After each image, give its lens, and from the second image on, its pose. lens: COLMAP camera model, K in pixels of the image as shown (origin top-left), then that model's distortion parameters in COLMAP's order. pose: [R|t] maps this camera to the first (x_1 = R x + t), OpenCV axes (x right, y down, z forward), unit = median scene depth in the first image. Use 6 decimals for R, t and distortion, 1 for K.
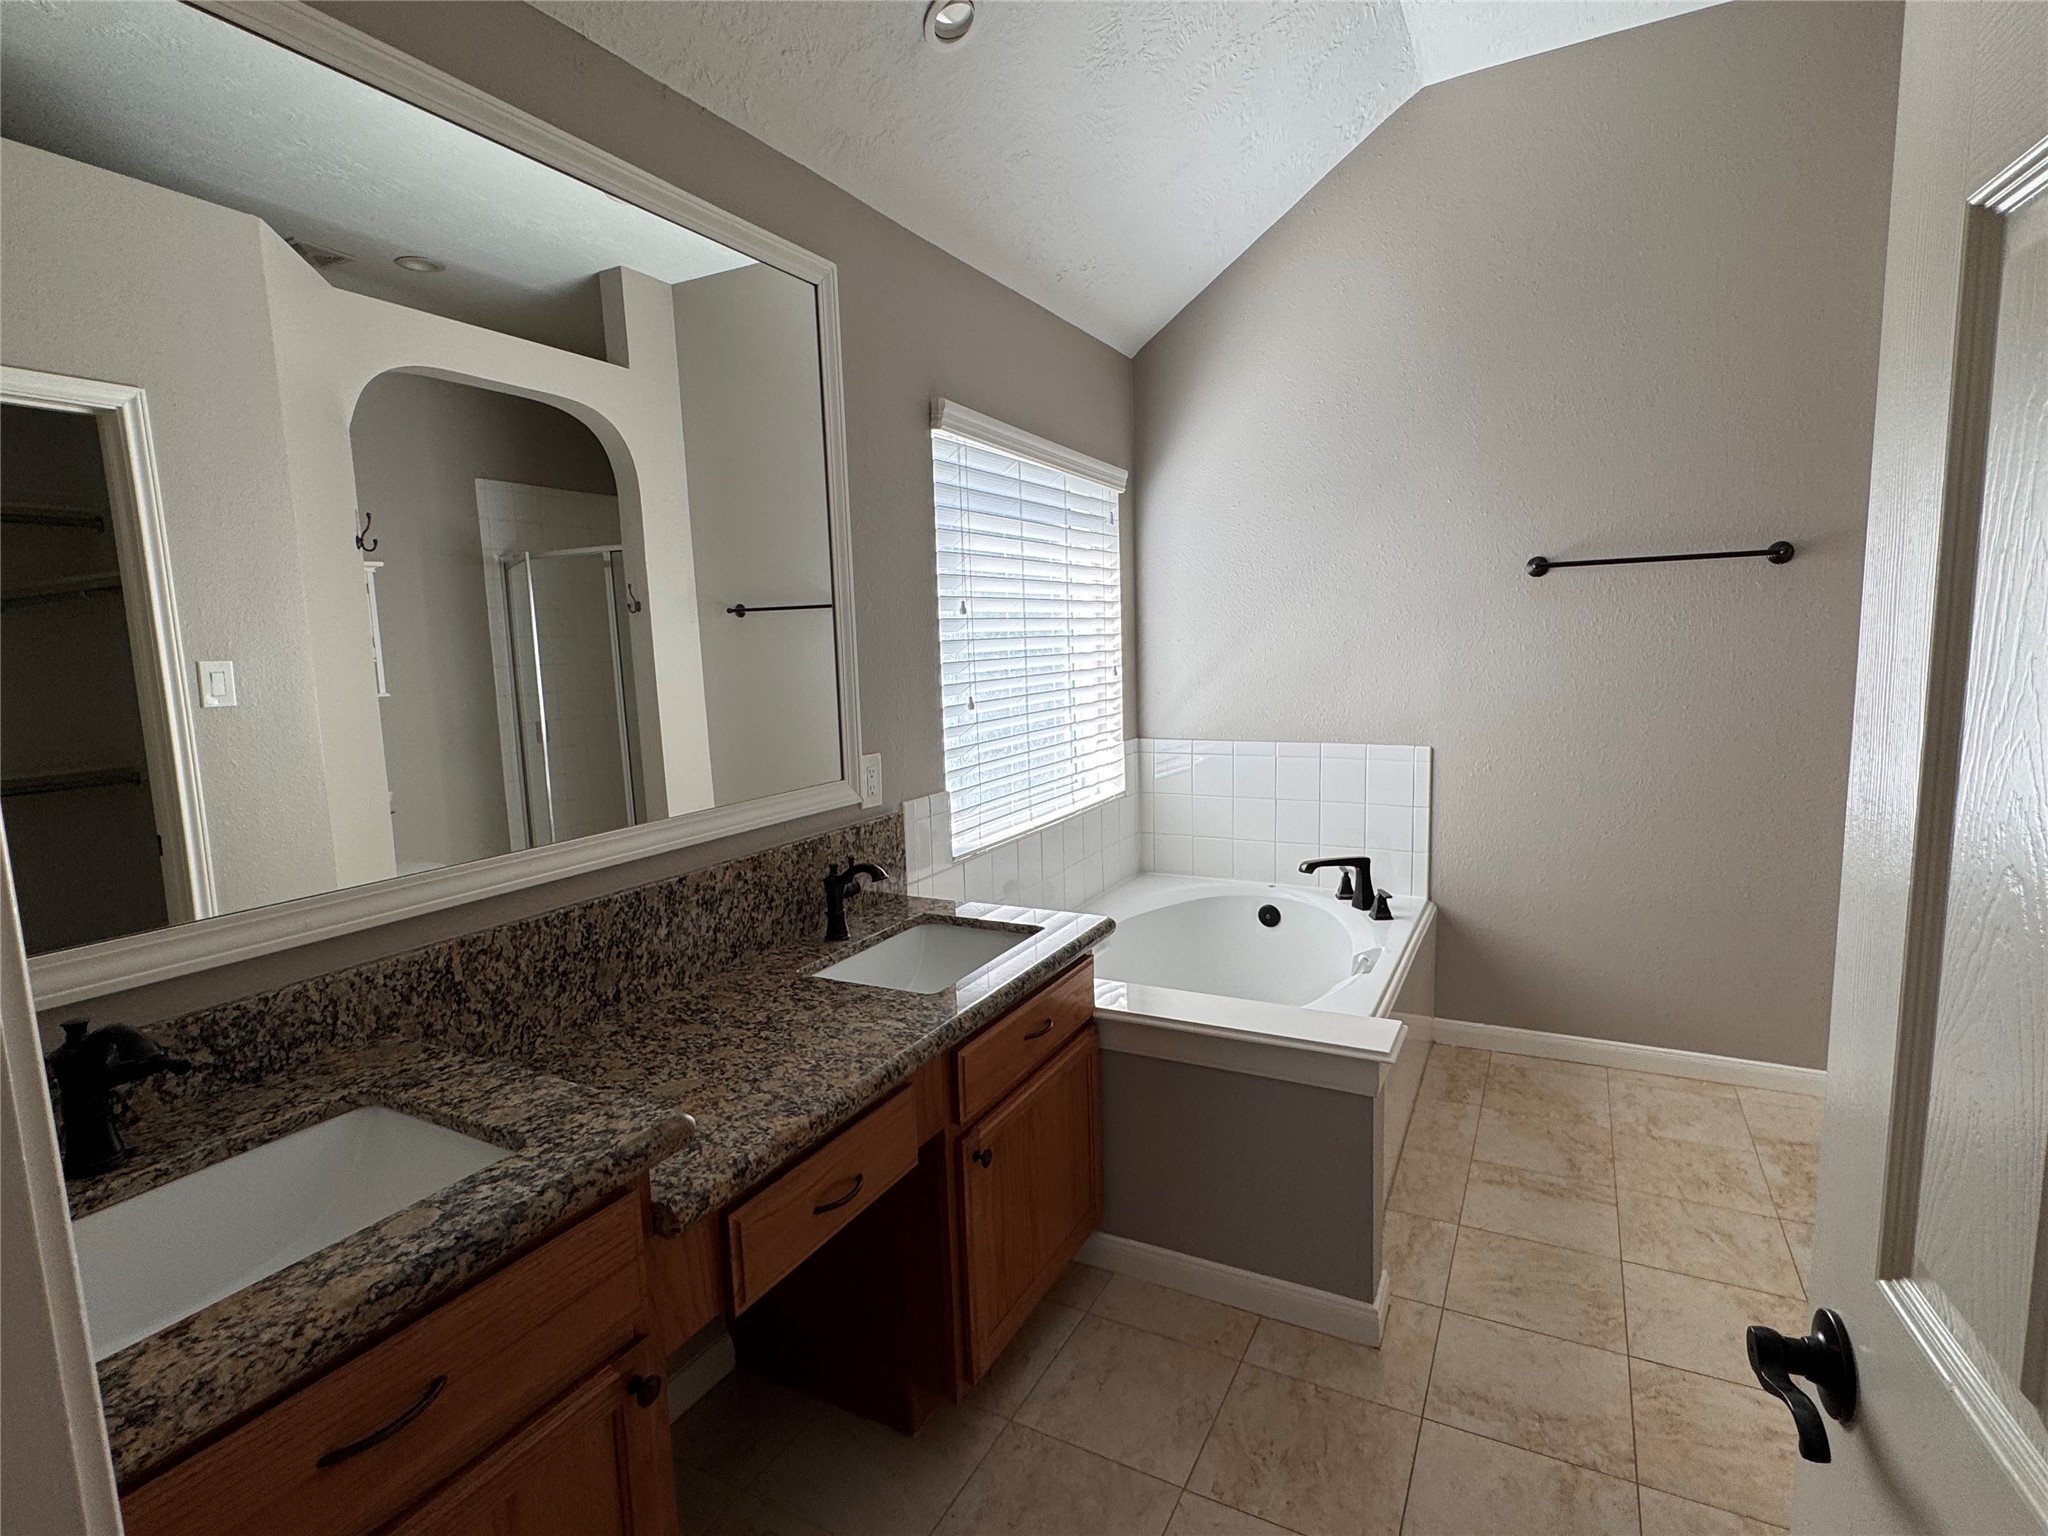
lens RADIAL K [[1010.0, 0, 1026.8], [0, 1010.0, 772.4], [0, 0, 1]] dist [-0.002376, -0.000036]
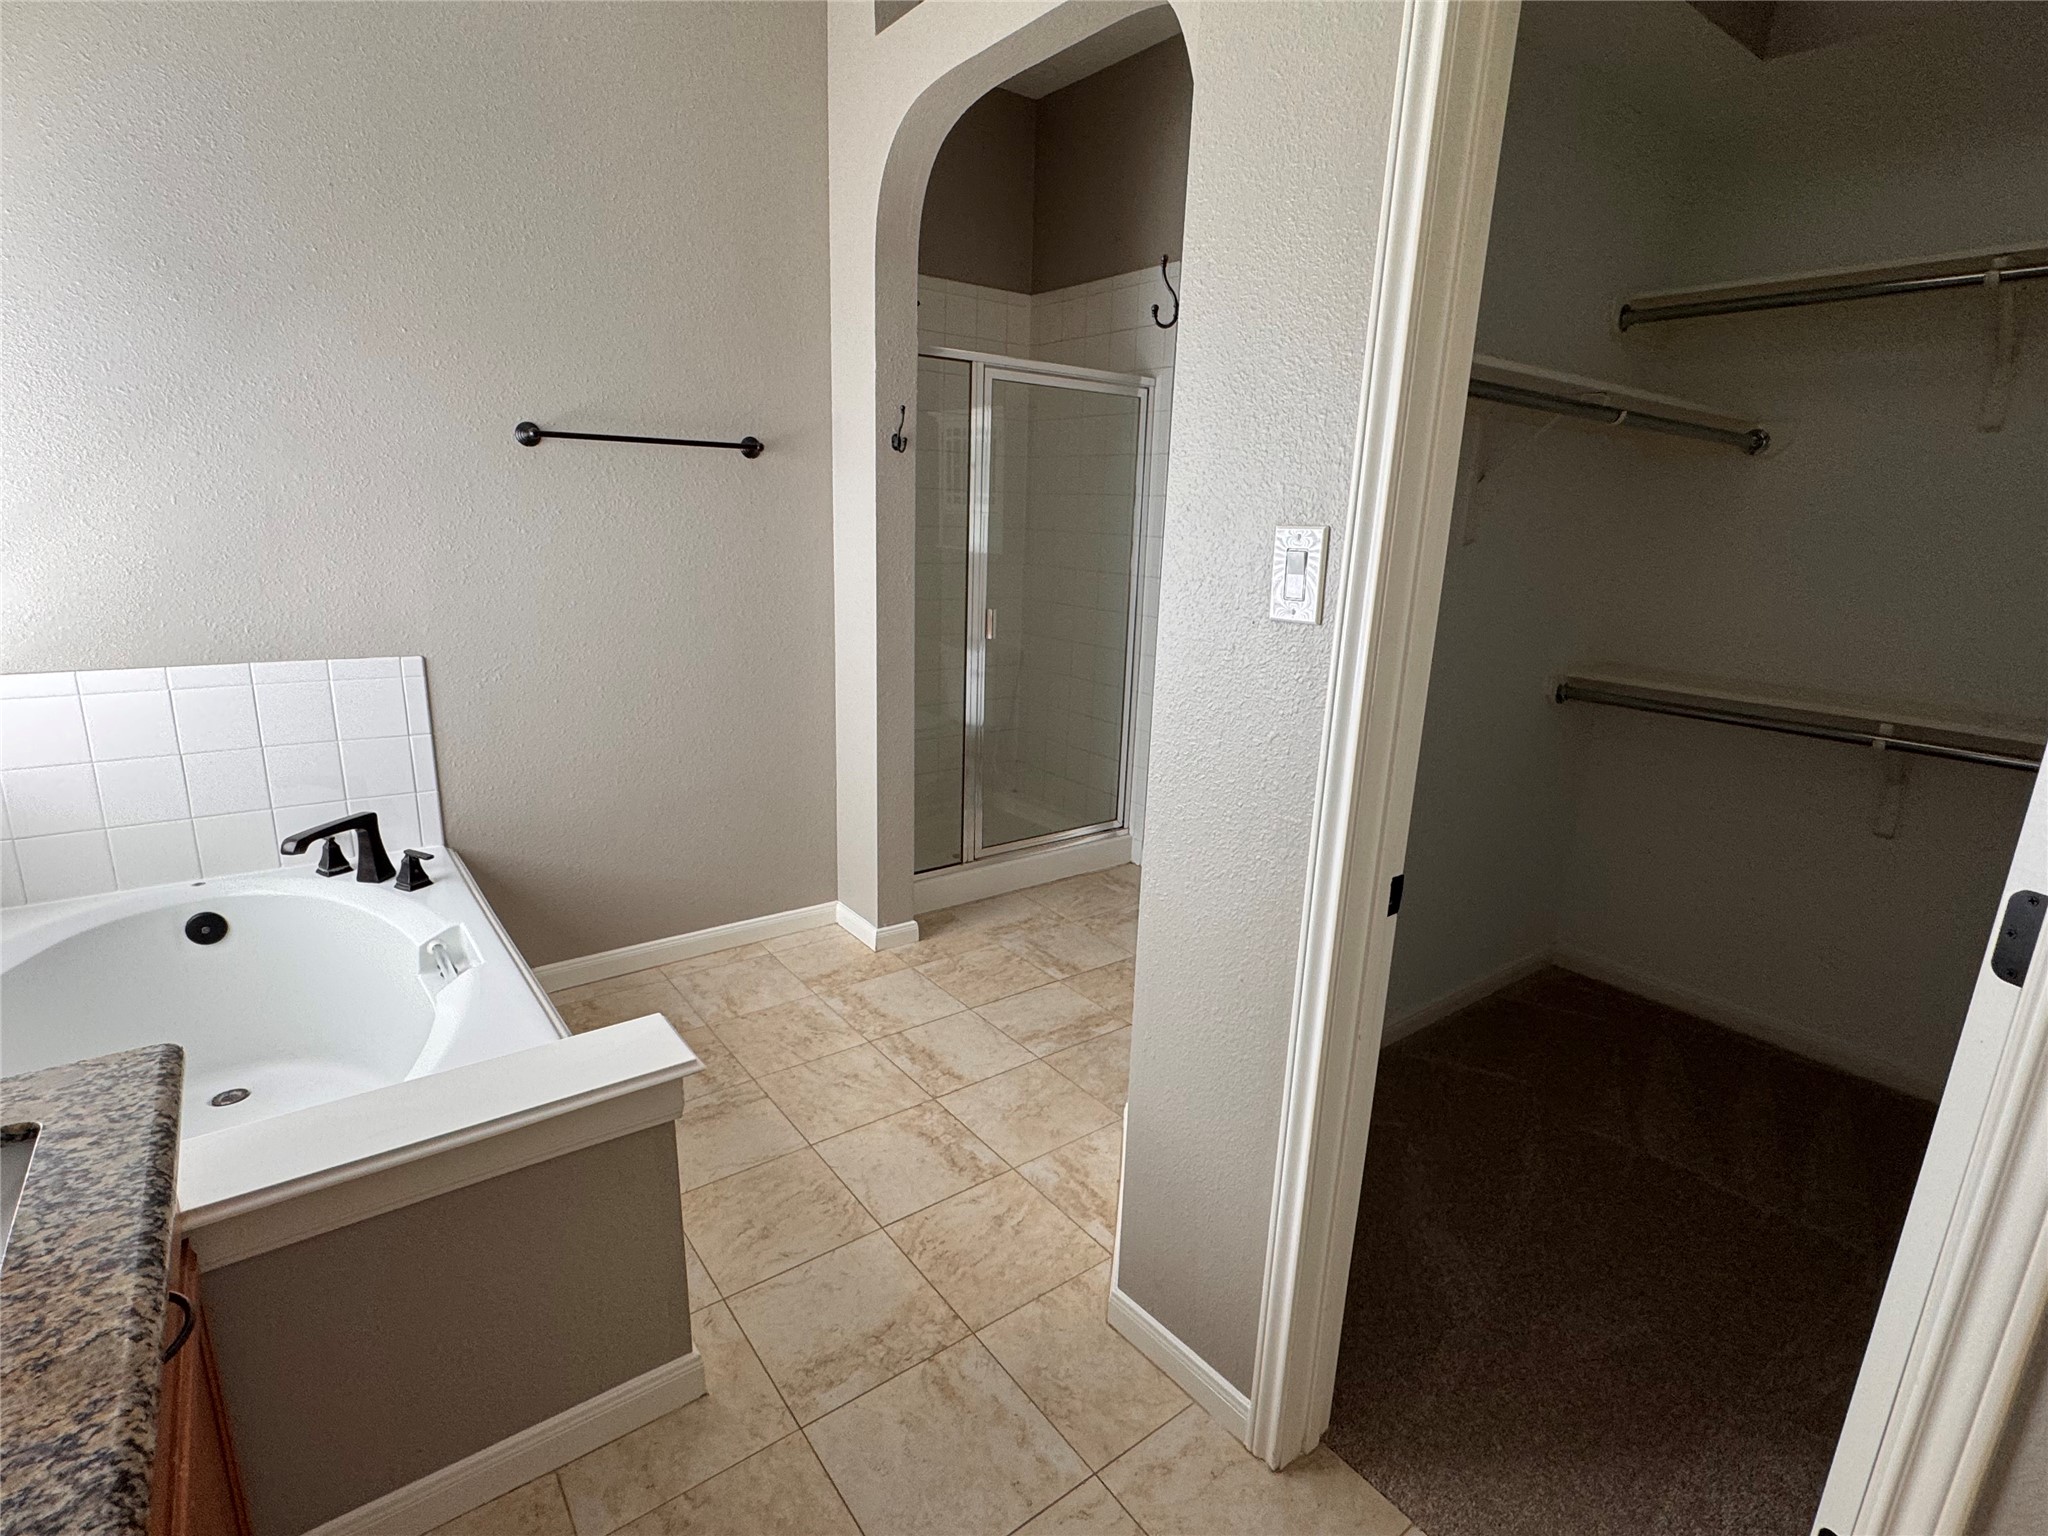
lens RADIAL K [[1010.0, 0, 1024.3], [0, 1010.0, 771.3], [0, 0, 1]] dist [-0.002376, -0.000036]
pose [[0.422552, -0.183407, 0.887588, -0.131673], [0.075143, 0.983029, 0.167355, -0.039583], [-0.903219, -0.004020, 0.429162, 0.284660]]
